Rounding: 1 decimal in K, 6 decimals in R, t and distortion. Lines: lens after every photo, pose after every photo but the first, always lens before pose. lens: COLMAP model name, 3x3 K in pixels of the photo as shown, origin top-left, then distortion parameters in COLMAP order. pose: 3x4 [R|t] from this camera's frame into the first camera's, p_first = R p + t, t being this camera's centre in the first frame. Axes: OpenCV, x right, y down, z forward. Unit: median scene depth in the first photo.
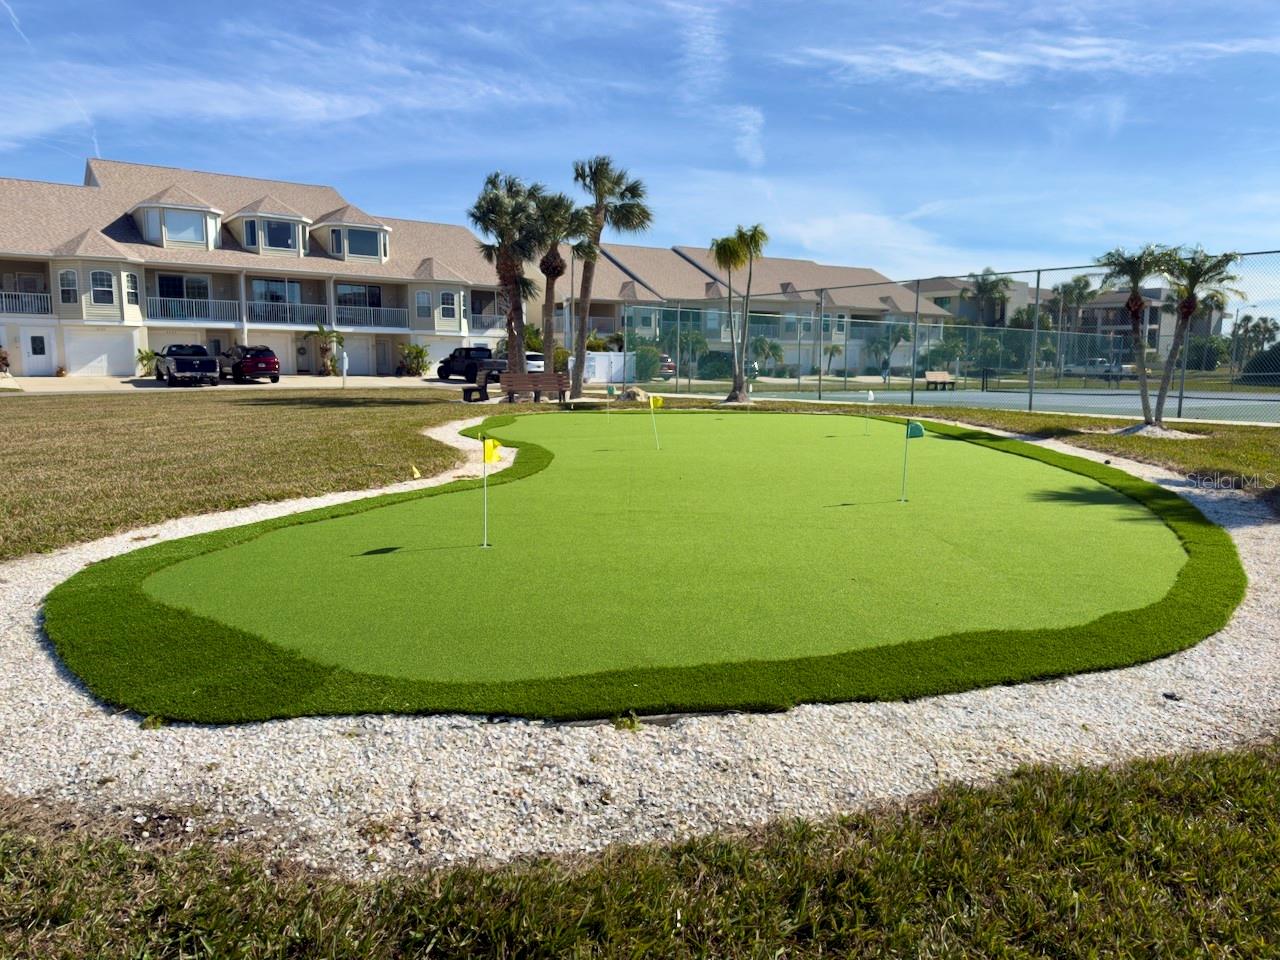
lens RADIAL K [[893.1, 0, 640.0], [0, 893.1, 480.0], [0, 0, 1]] dist [0.130108, -0.136309]
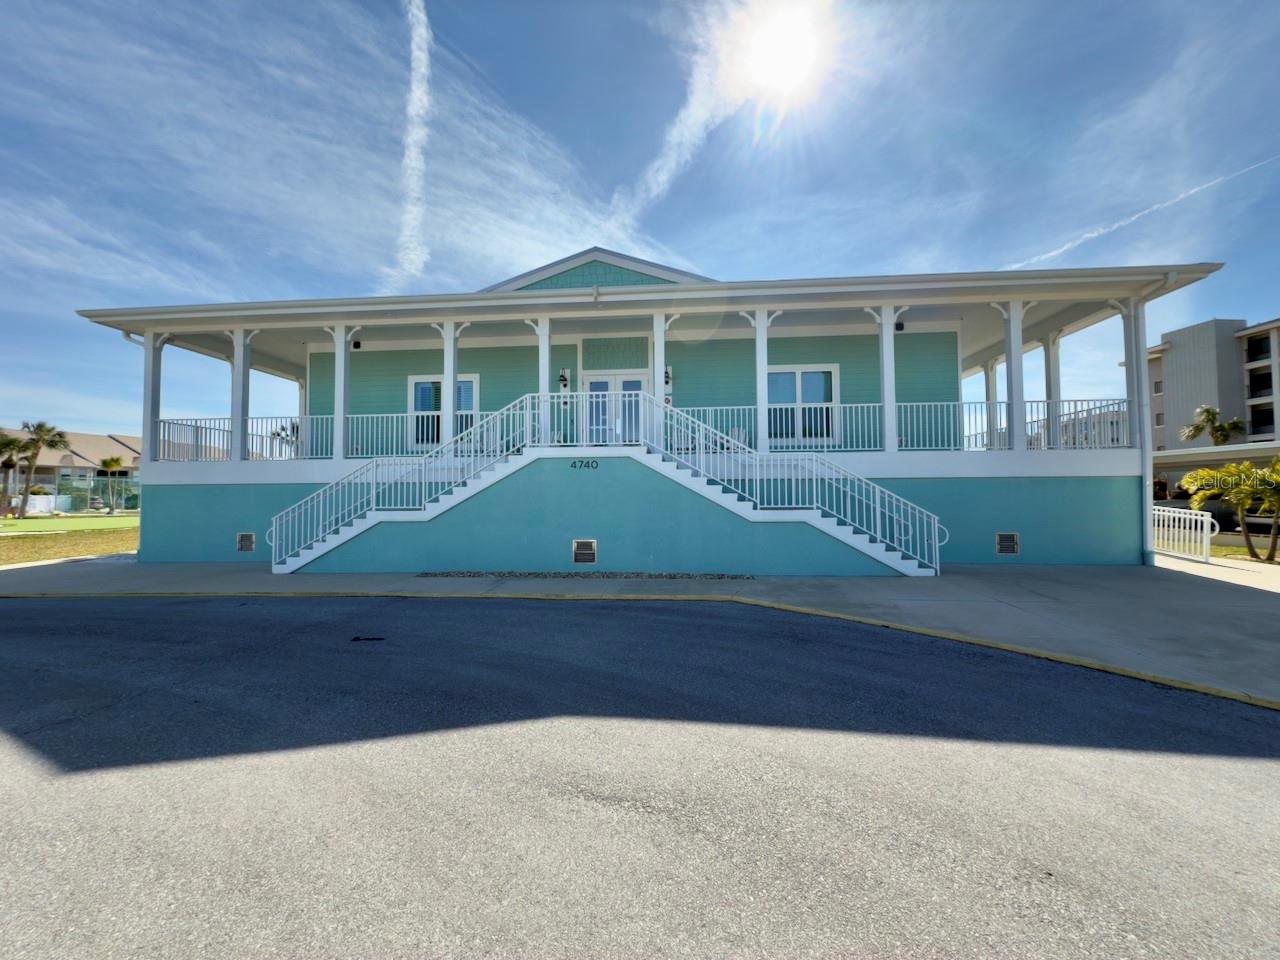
lens RADIAL K [[508.2, 0, 640.0], [0, 508.2, 480.0], [0, 0, 1]] dist [-0.000661, -0.000172]
pose [[0.684309, 0.016136, 0.729014, 0.068127], [0.101660, 0.987880, -0.117292, 0.129274], [-0.722071, 0.154375, 0.674375, -1.069876]]
